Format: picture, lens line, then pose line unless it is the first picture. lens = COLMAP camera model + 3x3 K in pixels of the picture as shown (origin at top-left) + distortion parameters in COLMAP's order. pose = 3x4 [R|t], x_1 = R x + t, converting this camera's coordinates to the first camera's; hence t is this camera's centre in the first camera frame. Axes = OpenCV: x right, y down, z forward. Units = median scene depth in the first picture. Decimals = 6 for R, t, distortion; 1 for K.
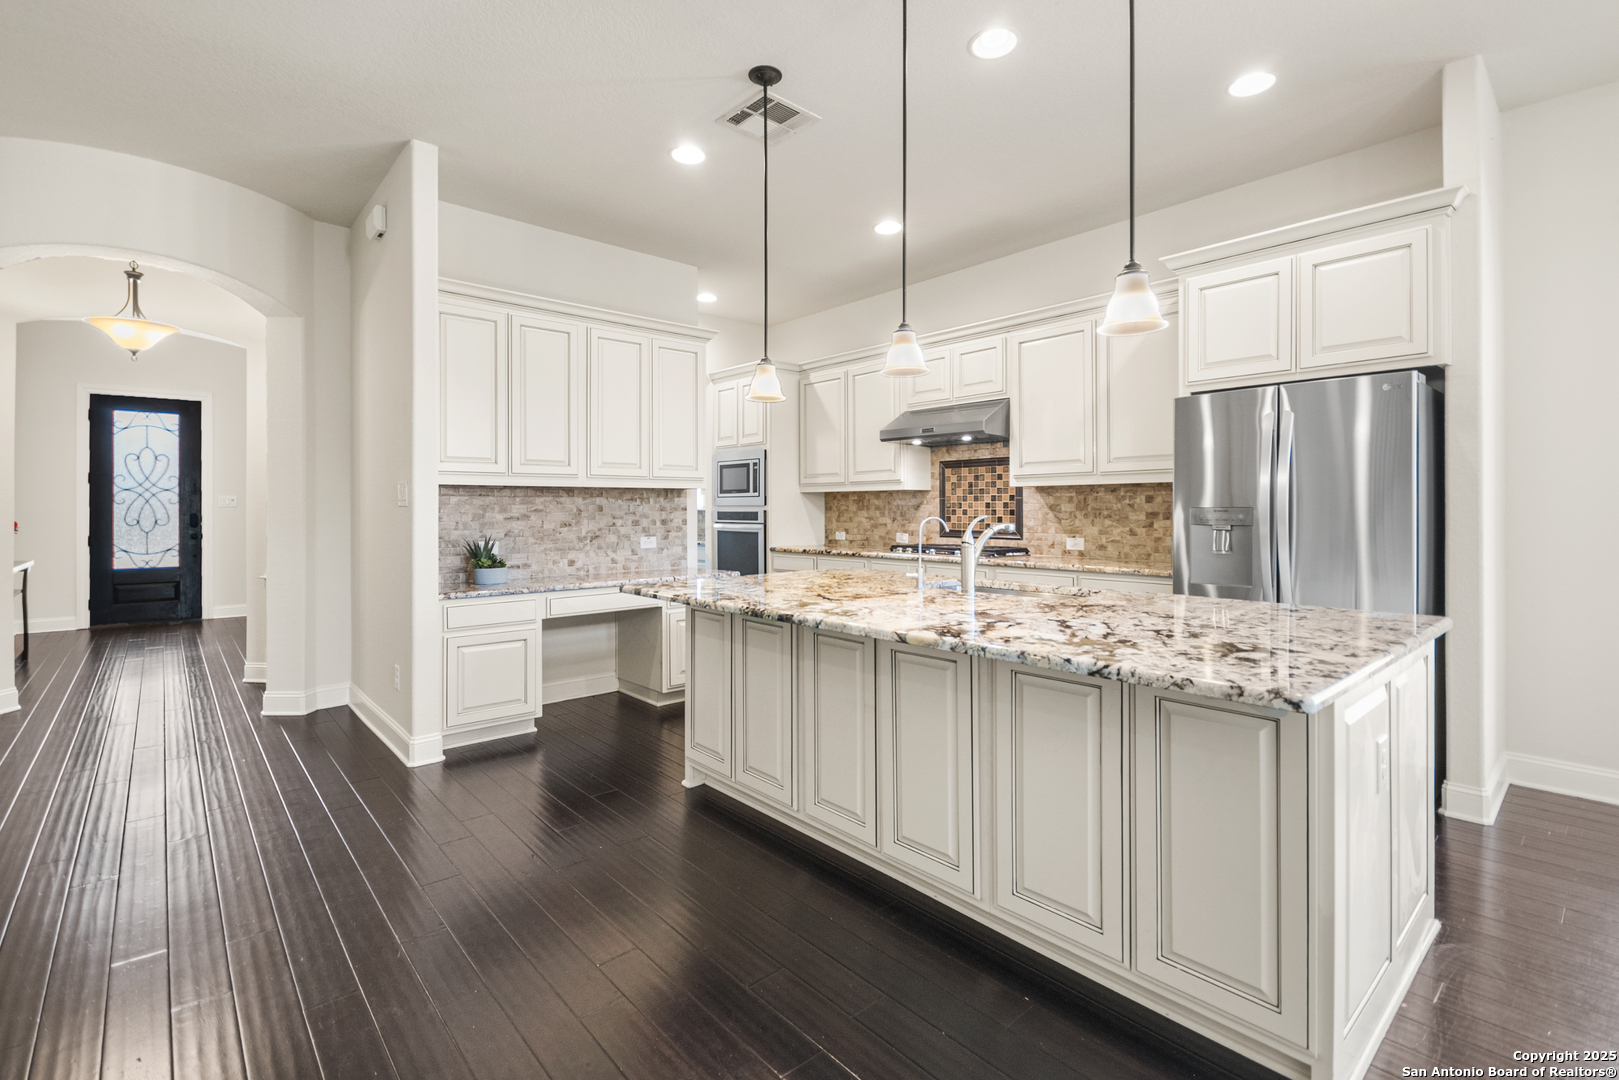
lens RADIAL K [[739.3, 0, 805.7], [0, 739.3, 508.5], [0, 0, 1]] dist [-0.001544, -0.000054]
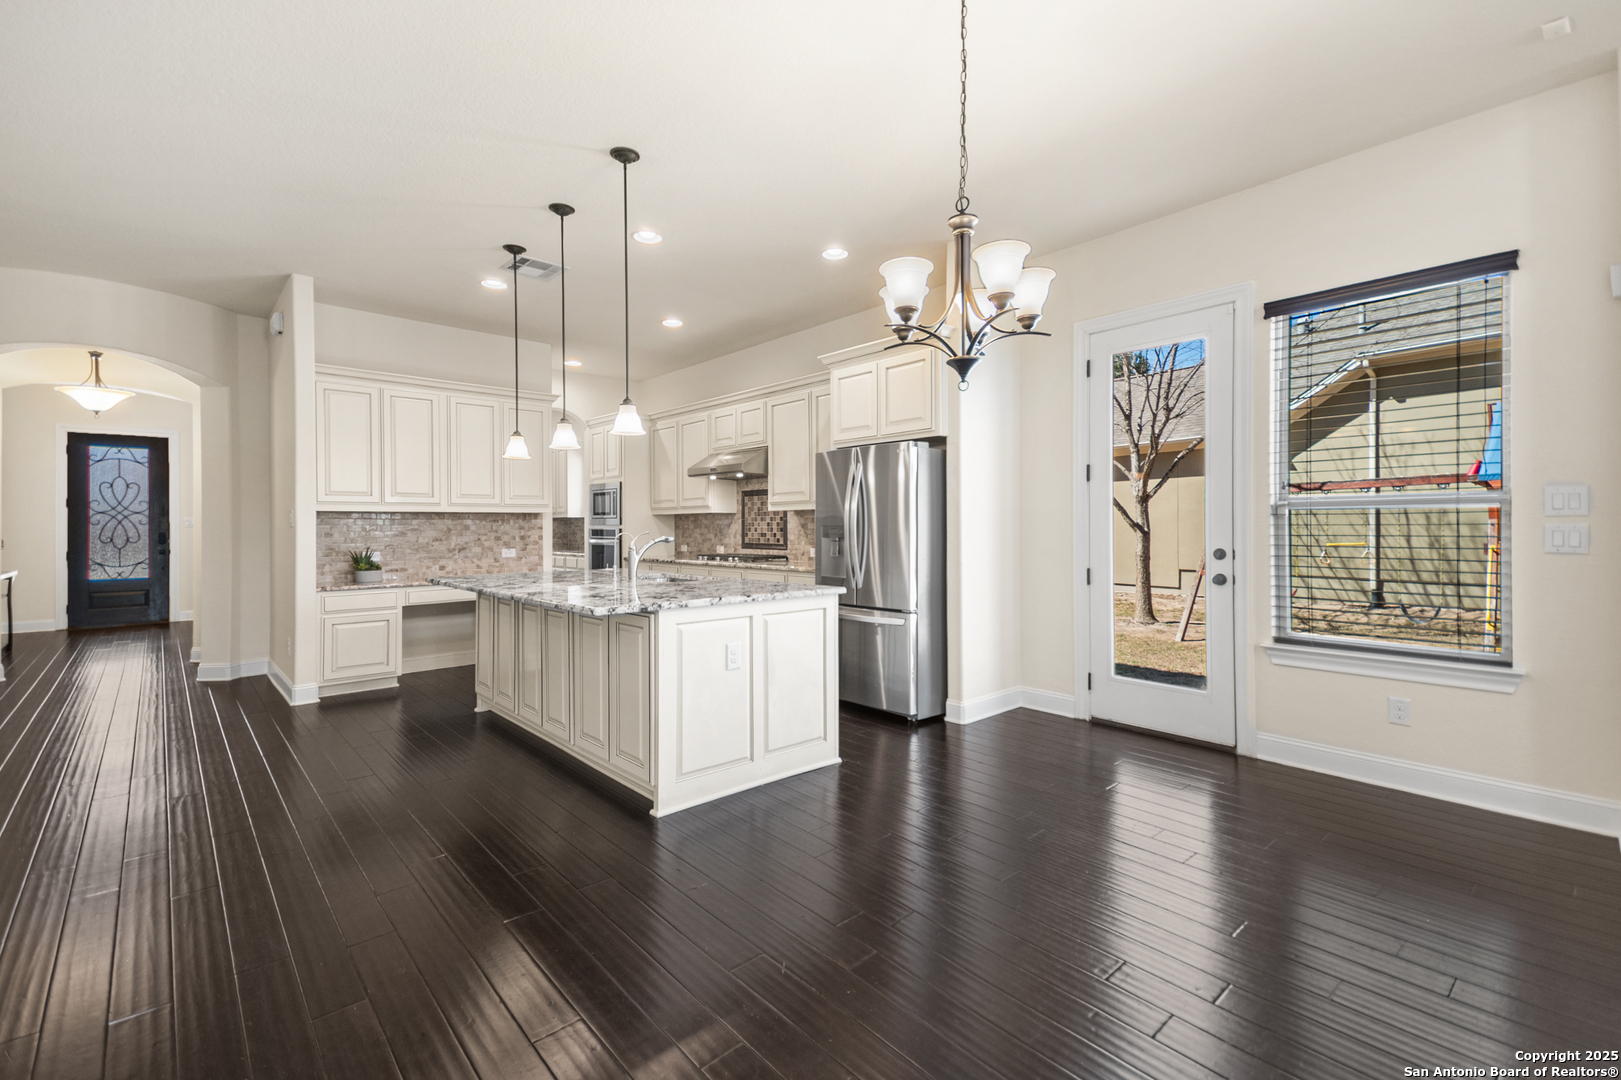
lens RADIAL K [[717.2, 0, 810.9], [0, 717.2, 525.1], [0, 0, 1]] dist [0.051972, -0.011047]
pose [[0.999977, -0.002645, 0.006211, 0.329462], [0.002656, 0.999995, -0.001829, -0.000530], [-0.006206, 0.001845, 0.999979, -0.314344]]
